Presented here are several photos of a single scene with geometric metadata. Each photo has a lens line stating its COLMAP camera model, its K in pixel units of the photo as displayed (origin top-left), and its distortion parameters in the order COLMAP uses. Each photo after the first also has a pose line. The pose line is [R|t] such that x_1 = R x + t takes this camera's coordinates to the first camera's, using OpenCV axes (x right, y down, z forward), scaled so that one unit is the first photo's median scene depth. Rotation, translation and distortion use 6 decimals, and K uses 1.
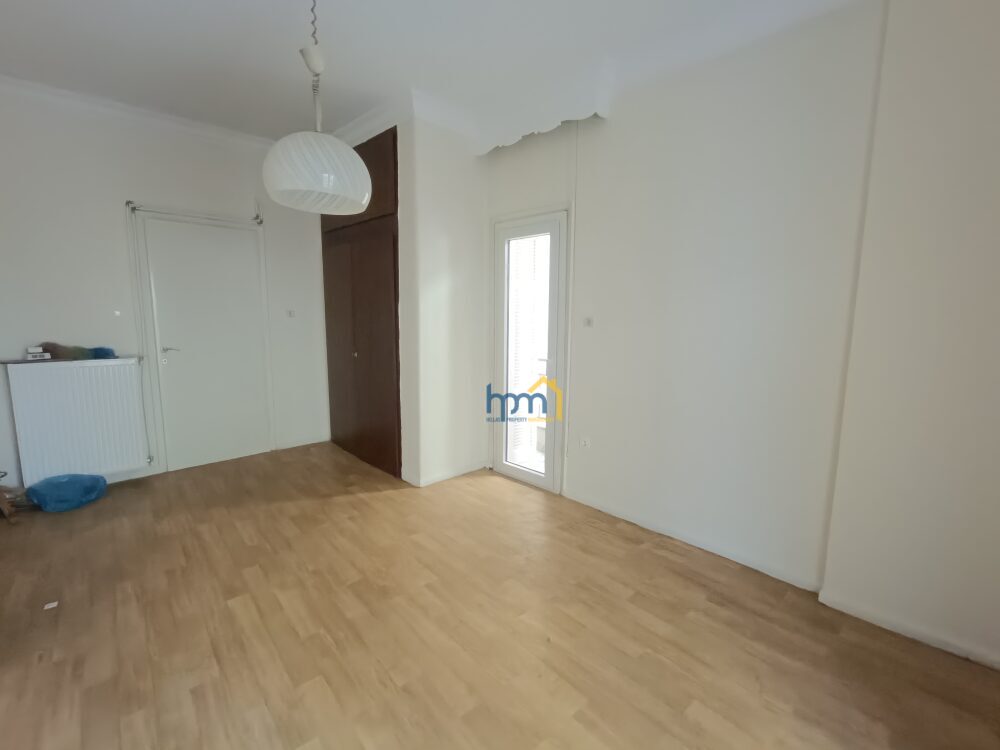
lens RADIAL K [[451.6, 0, 499.5], [0, 451.6, 373.0], [0, 0, 1]] dist [-0.002677, -0.001660]
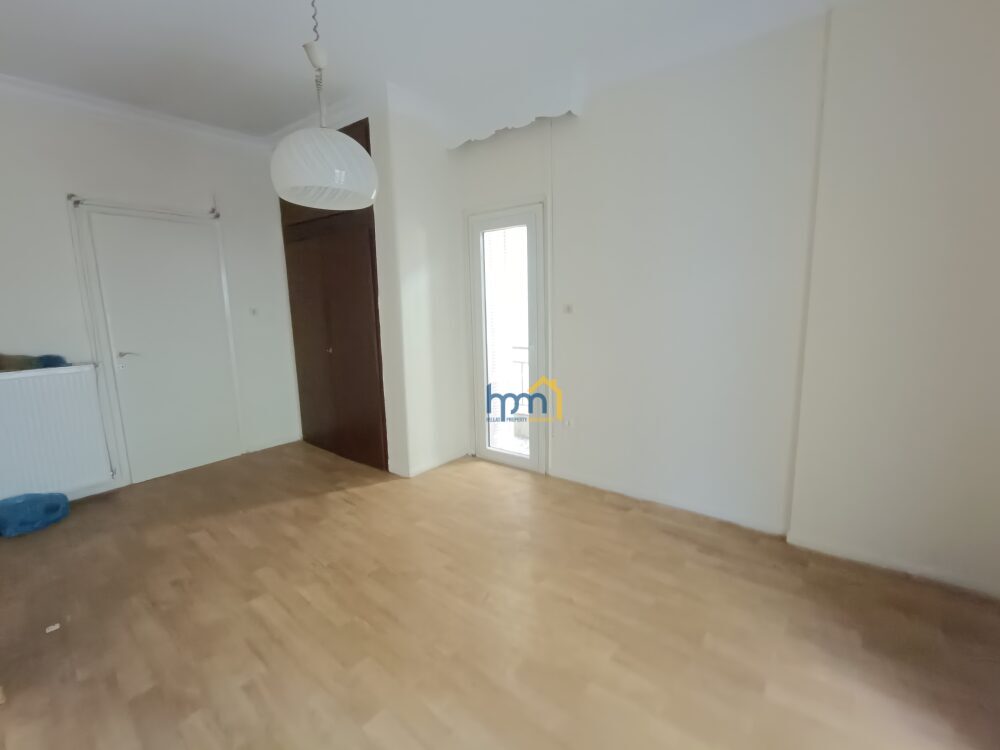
lens RADIAL K [[451.6, 0, 498.9], [0, 451.6, 372.7], [0, 0, 1]] dist [-0.002677, -0.001660]
pose [[0.990017, -0.051397, 0.131243, -0.112113], [0.048654, 0.998527, 0.024020, 0.002166], [-0.132284, -0.017394, 0.991059, -0.033738]]
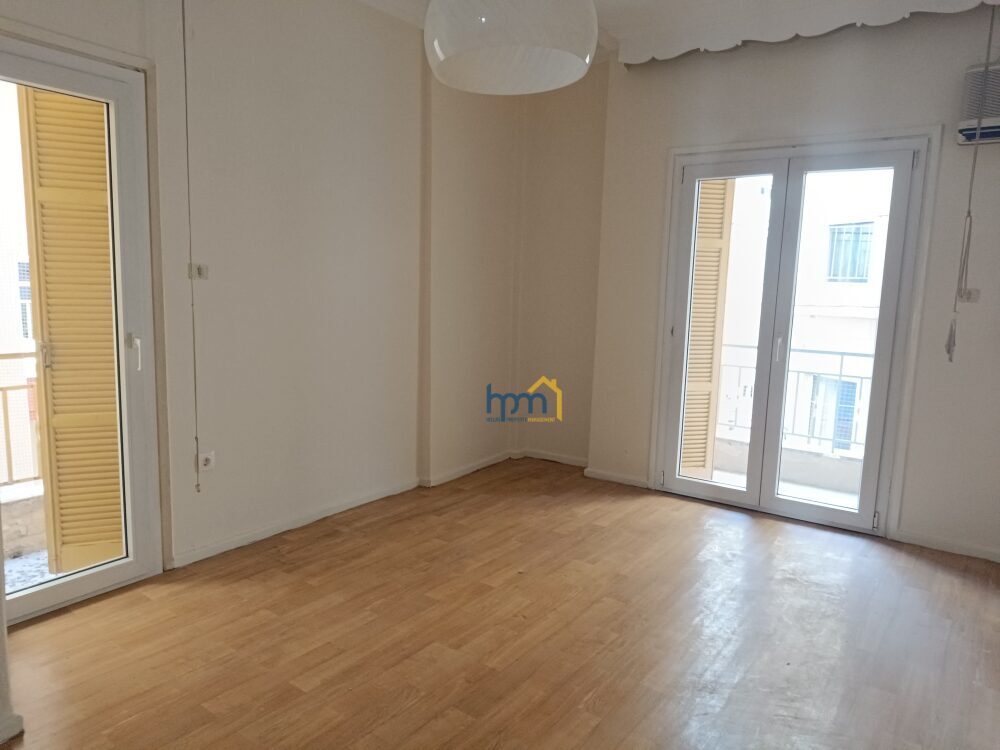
lens RADIAL K [[672.0, 0, 499.1], [0, 672.0, 379.8], [0, 0, 1]] dist [-0.011785, -0.002096]
pose [[-0.207103, -0.152968, 0.966286, -0.834587], [0.097738, 0.979524, 0.176012, -0.089815], [-0.973425, 0.130895, -0.187911, 0.794791]]
